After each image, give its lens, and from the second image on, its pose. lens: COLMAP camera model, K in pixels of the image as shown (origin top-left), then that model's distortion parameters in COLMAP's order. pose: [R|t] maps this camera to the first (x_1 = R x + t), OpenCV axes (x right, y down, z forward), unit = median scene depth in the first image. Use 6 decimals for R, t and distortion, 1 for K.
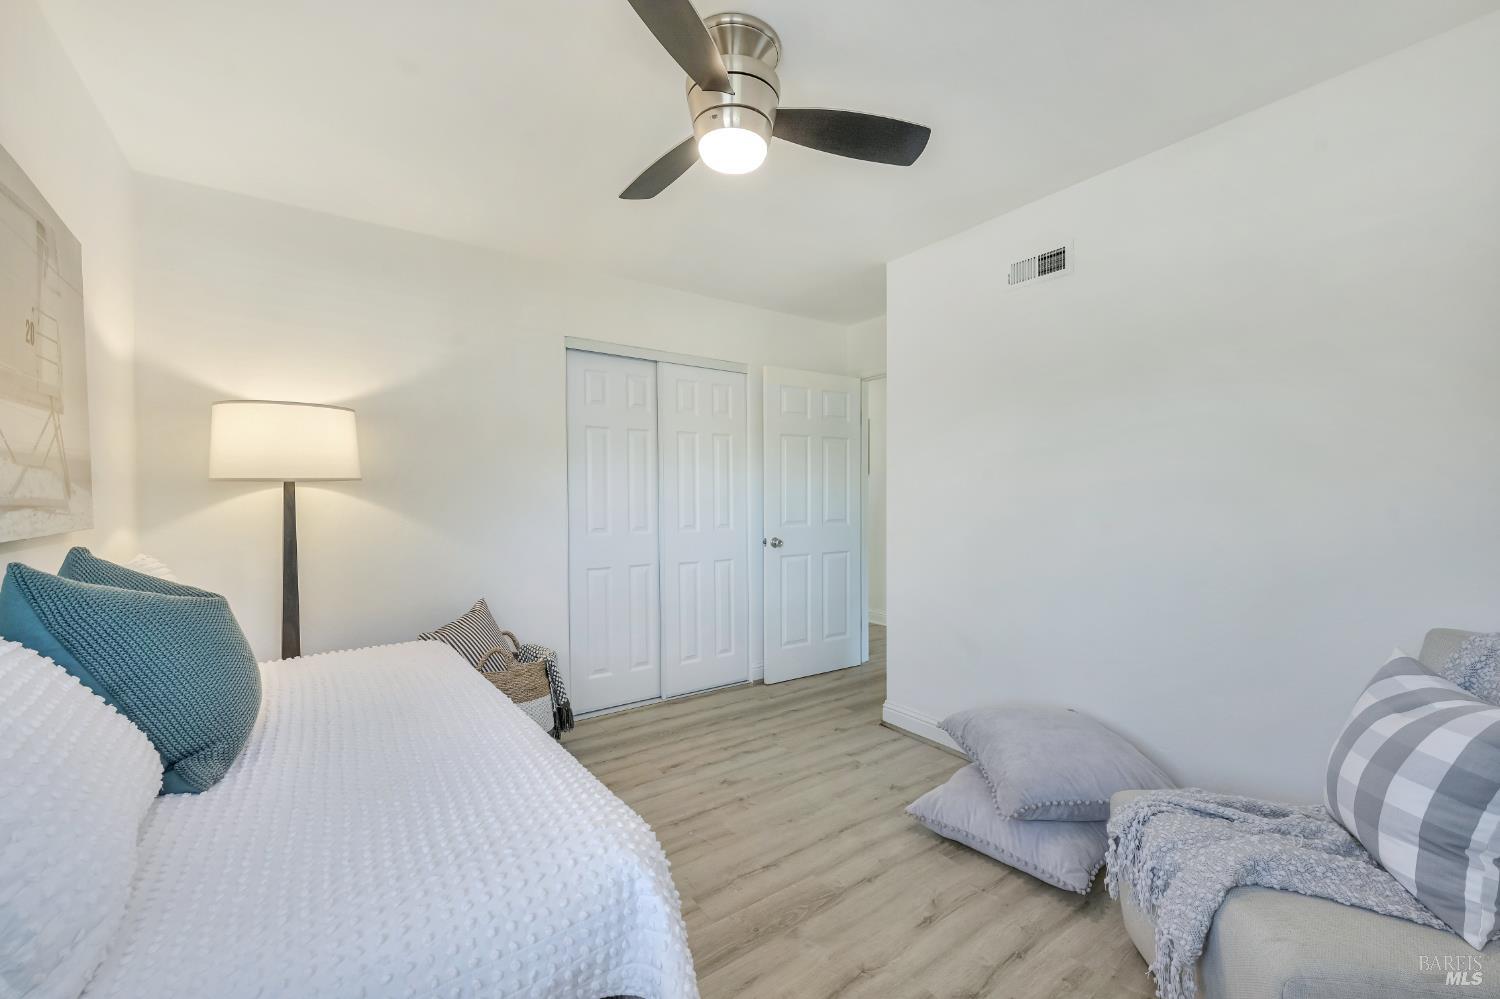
lens RADIAL K [[596.8, 0, 748.1], [0, 596.8, 499.5], [0, 0, 1]] dist [0.000658, -0.000688]
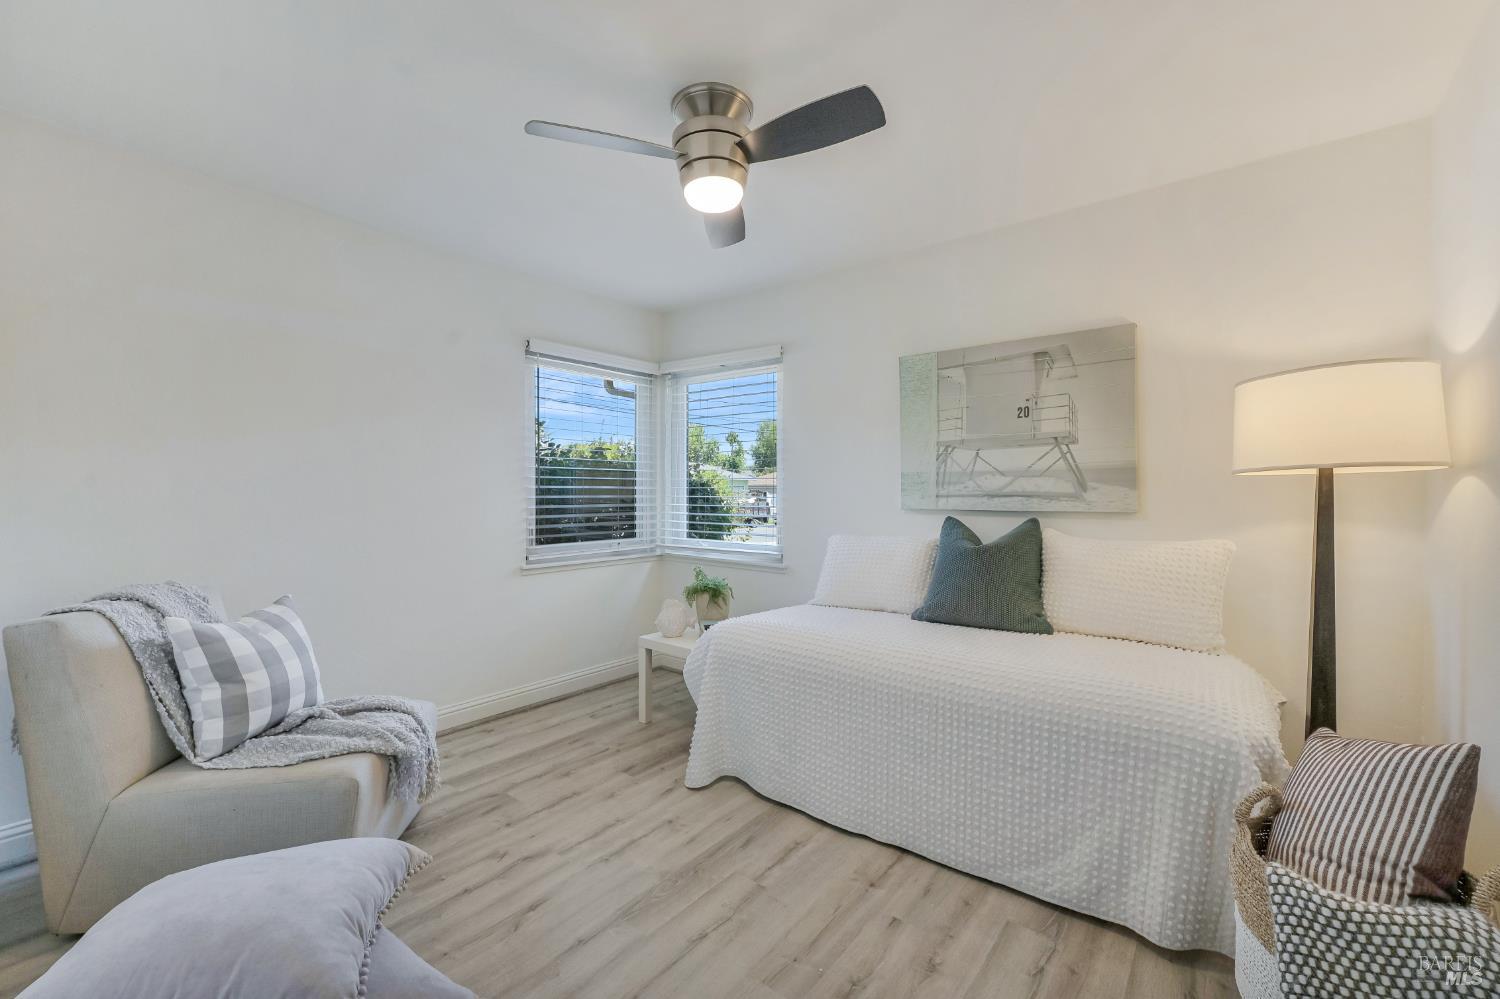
lens RADIAL K [[596.8, 0, 750.8], [0, 596.8, 495.8], [0, 0, 1]] dist [0.000658, -0.000688]
pose [[-0.957945, 0.011096, -0.286737, 0.216054], [0.007356, 0.999873, 0.014118, -0.014072], [0.286858, 0.011415, -0.957905, 1.964296]]
